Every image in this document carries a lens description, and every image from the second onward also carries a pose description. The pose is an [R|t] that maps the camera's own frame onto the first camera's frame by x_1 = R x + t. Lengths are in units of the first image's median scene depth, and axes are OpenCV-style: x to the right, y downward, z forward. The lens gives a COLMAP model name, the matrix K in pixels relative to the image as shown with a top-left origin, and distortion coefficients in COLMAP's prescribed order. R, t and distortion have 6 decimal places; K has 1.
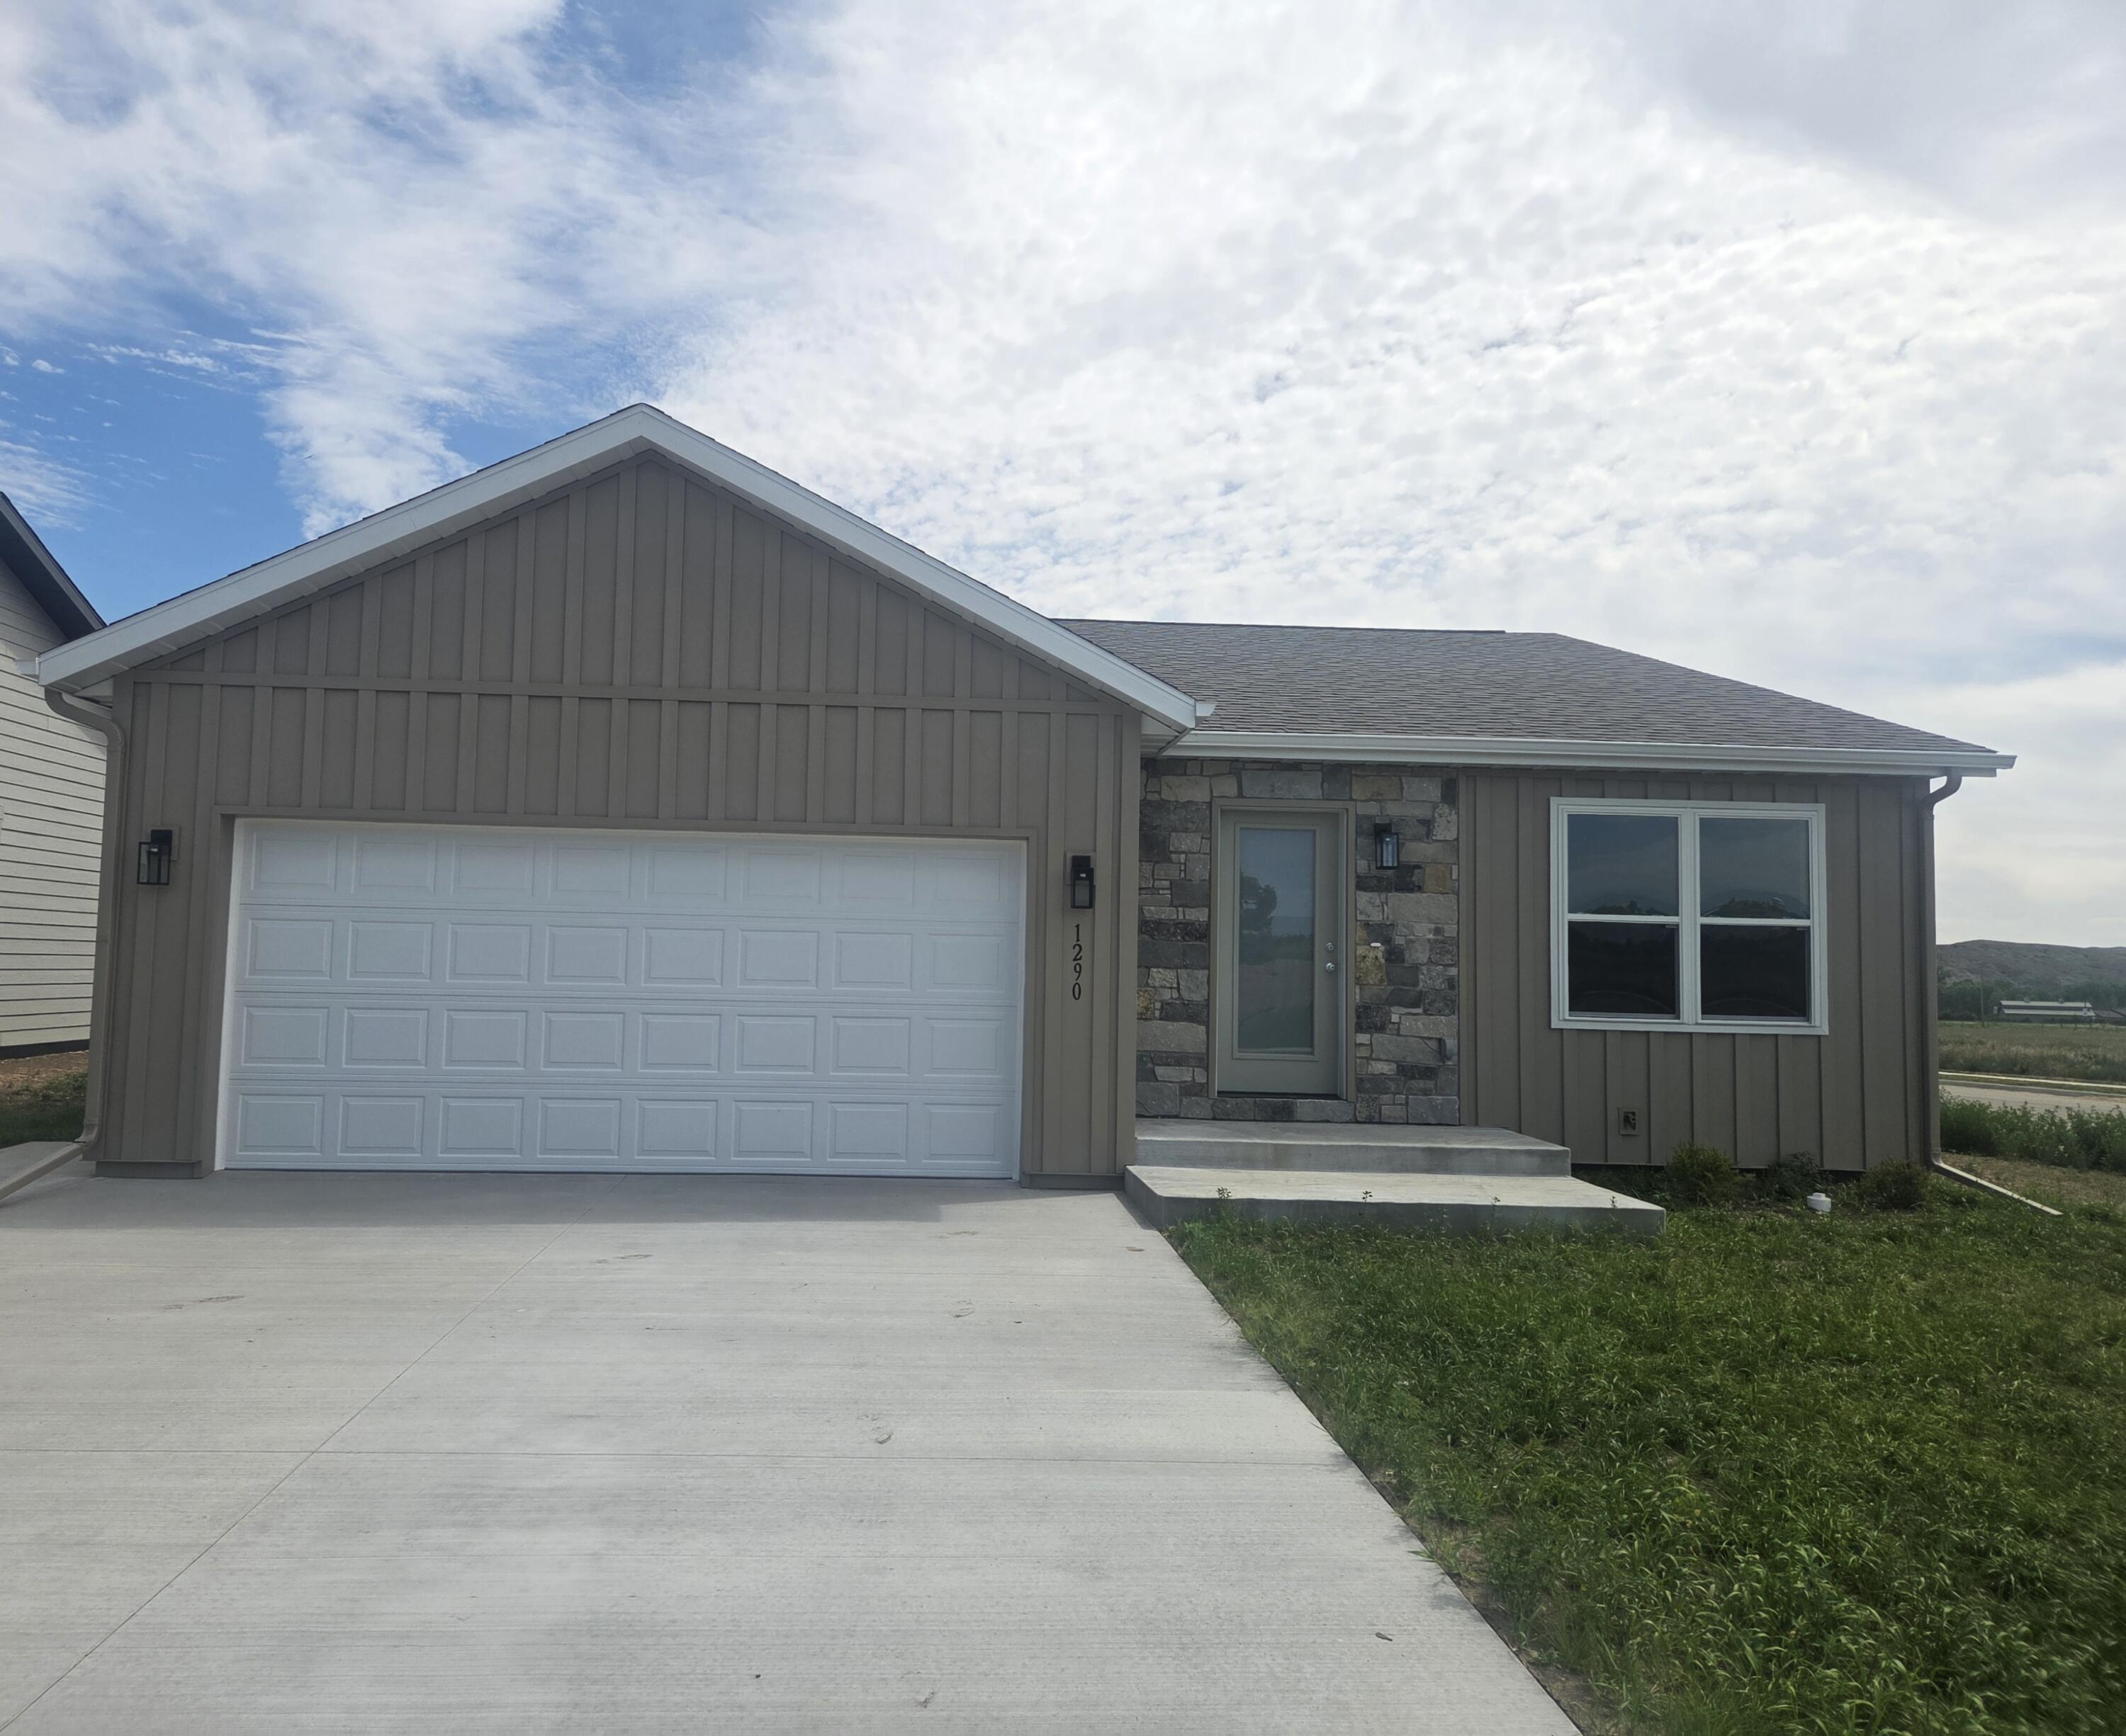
lens RADIAL K [[1630.0, 0, 1048.9], [0, 1630.0, 868.3], [0, 0, 1]] dist [0.092313, -0.095913]
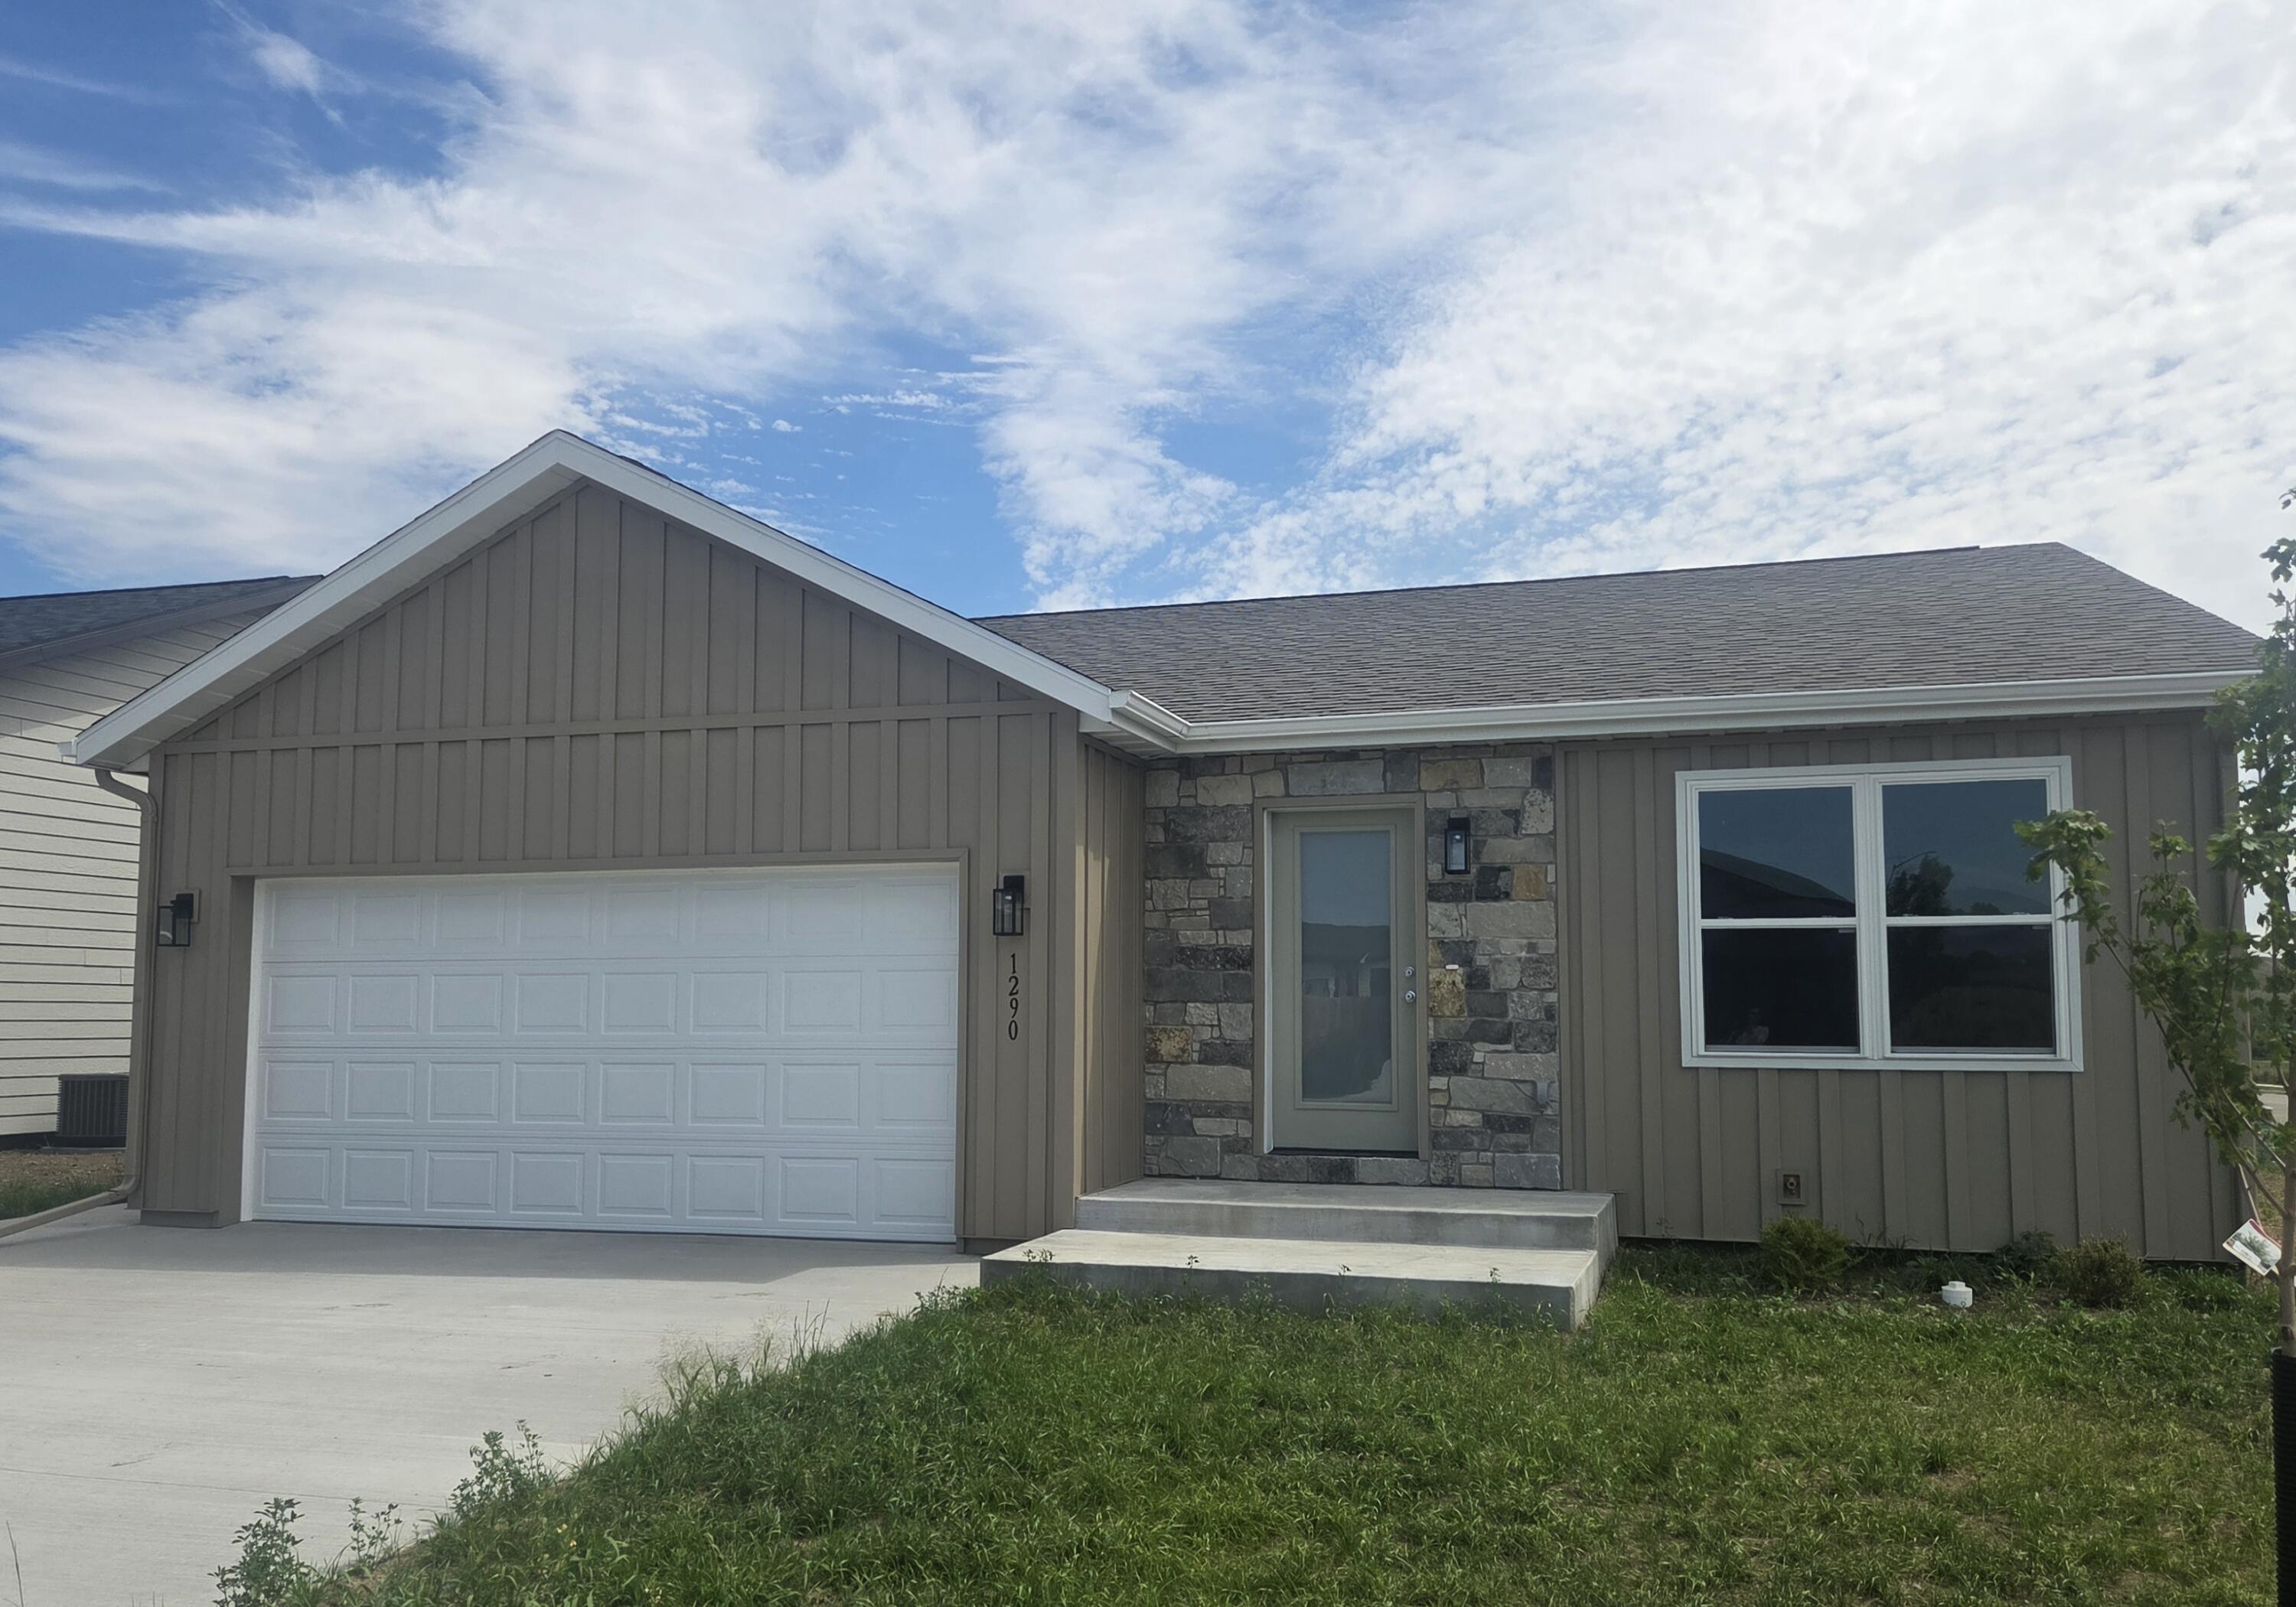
lens RADIAL K [[1943.3, 0, 1184.5], [0, 1943.3, 865.8], [0, 0, 1]] dist [0.091441, -0.106432]
pose [[0.933711, -0.050189, -0.354492, 0.415466], [0.043616, 0.998696, -0.026515, 0.016113], [0.355360, 0.009296, 0.934683, 0.046096]]
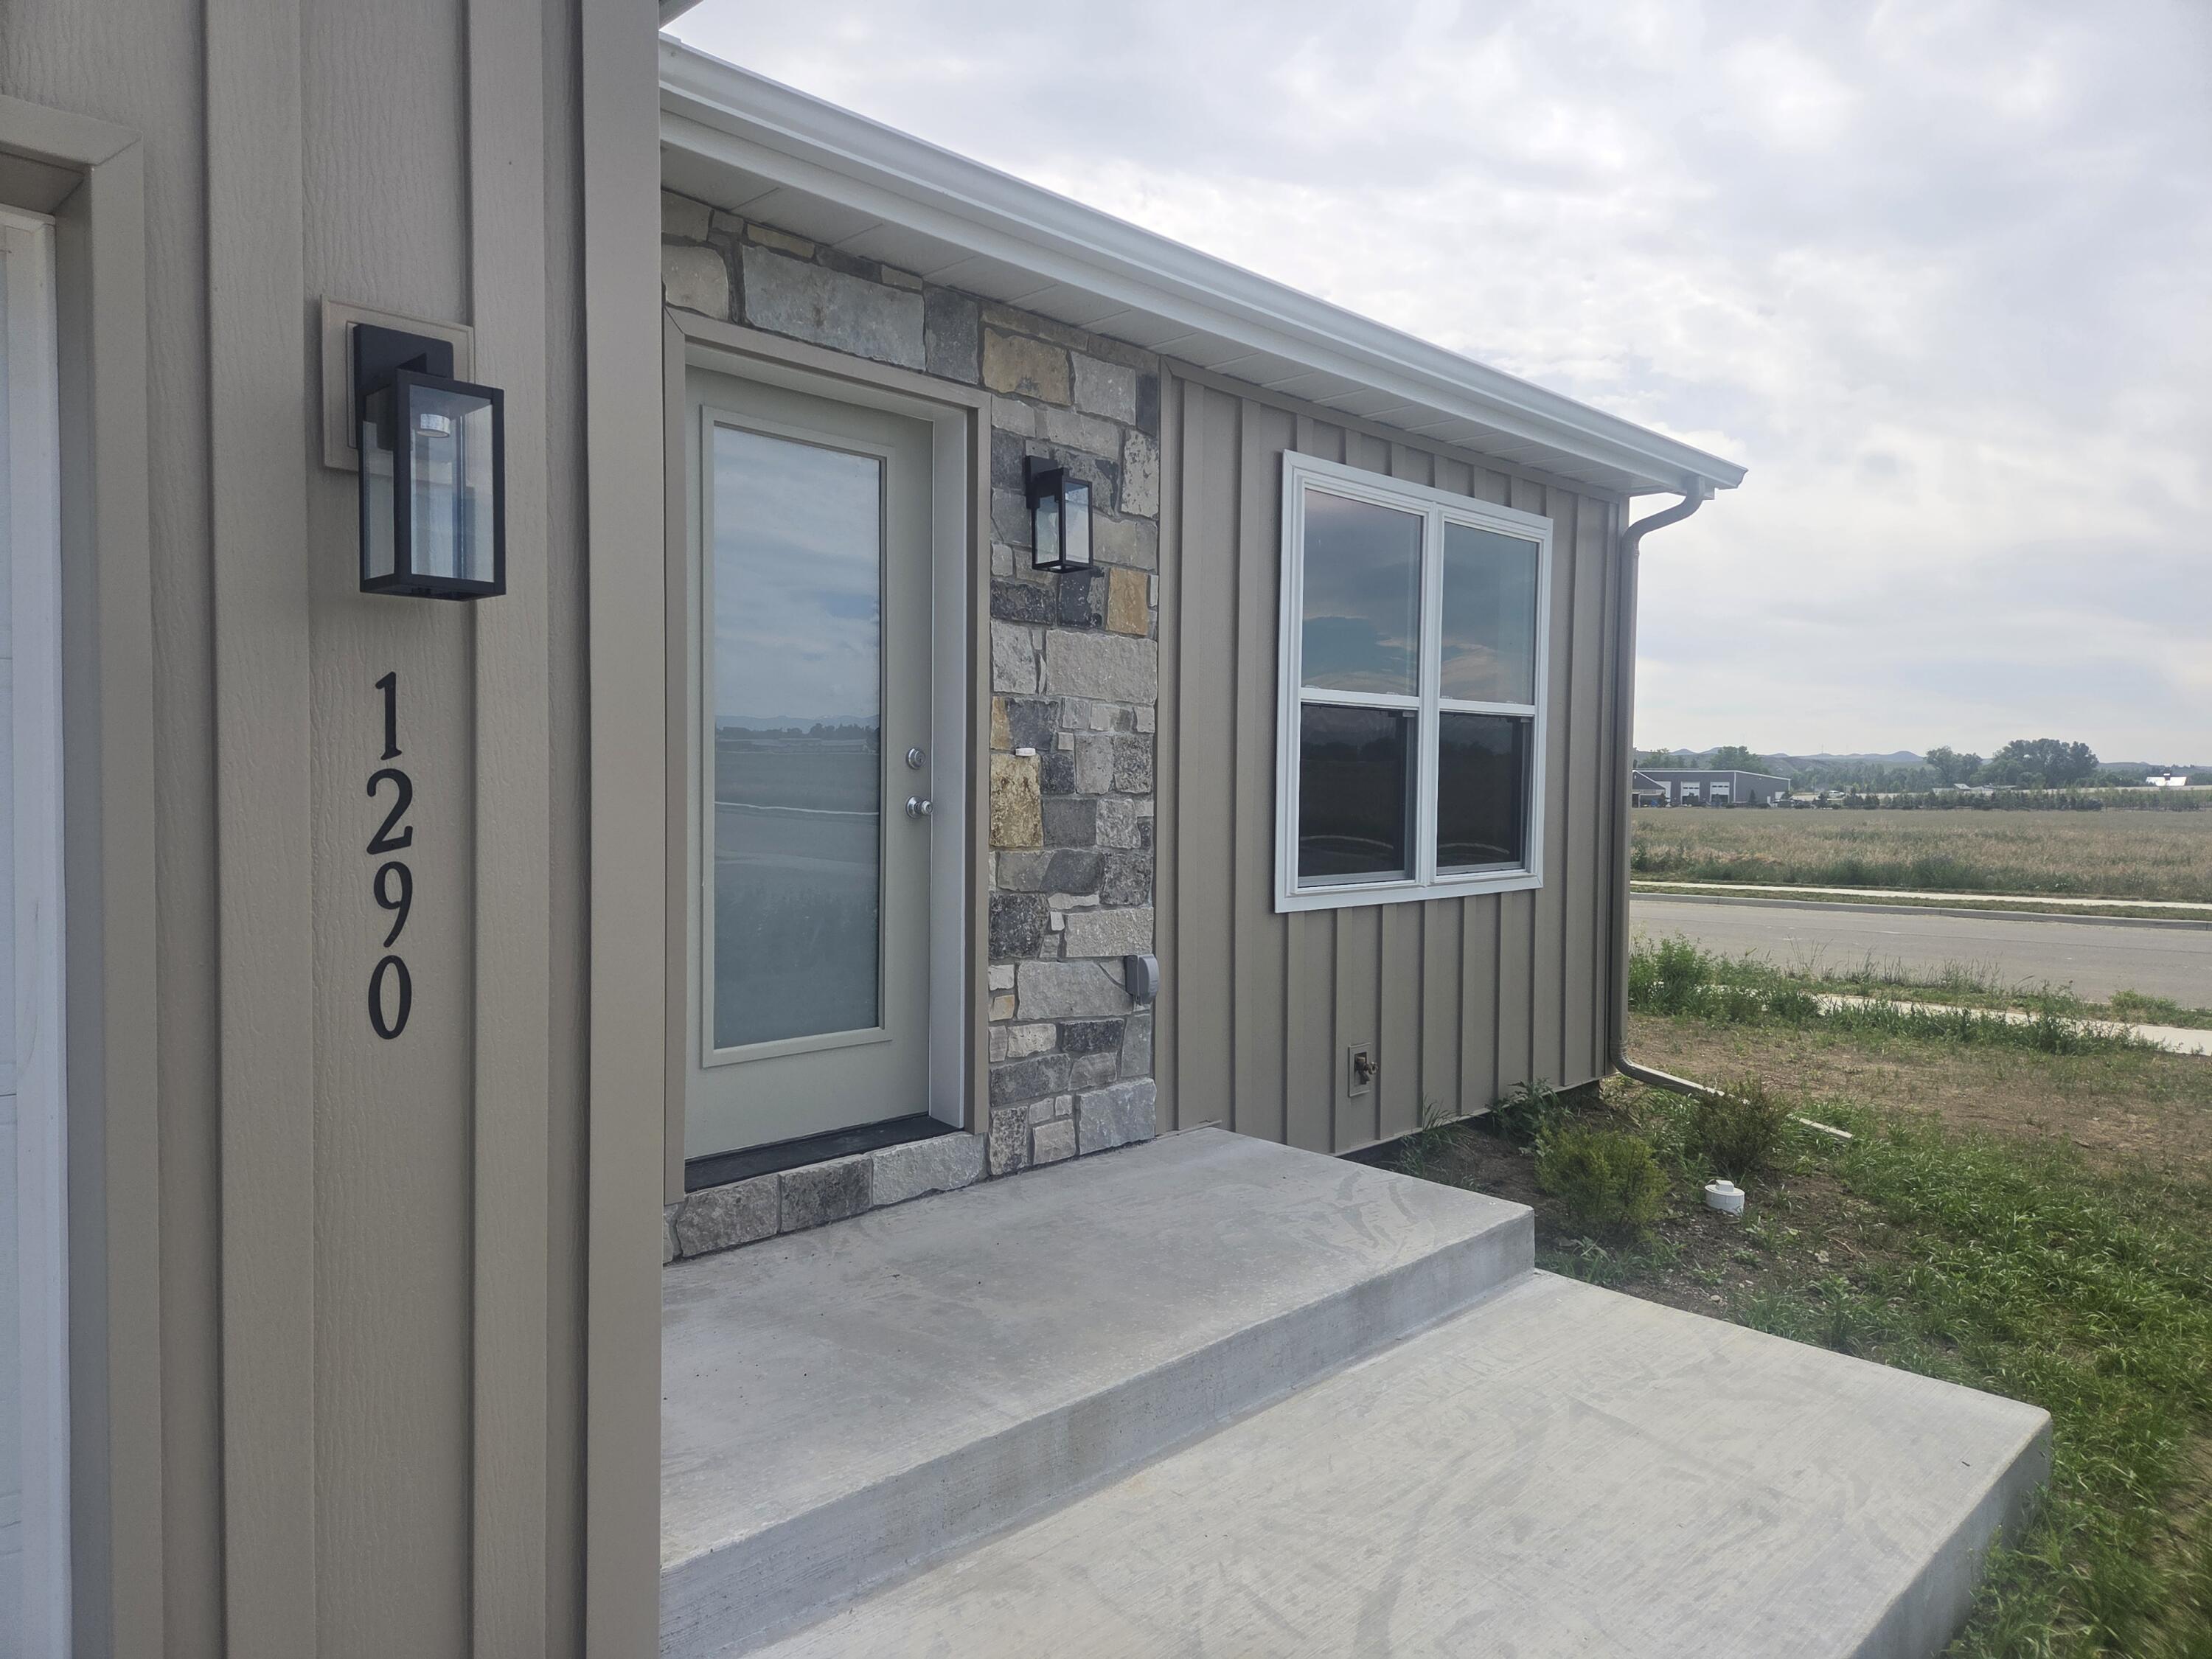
lens RADIAL K [[1492.8, 0, 1098.6], [0, 1492.8, 820.1], [0, 0, 1]] dist [0.085081, -0.009551]
pose [[0.740787, -0.034692, 0.670844, -0.042907], [-0.044081, 0.994002, 0.100080, 0.024807], [-0.670292, -0.103709, 0.734815, 0.695138]]
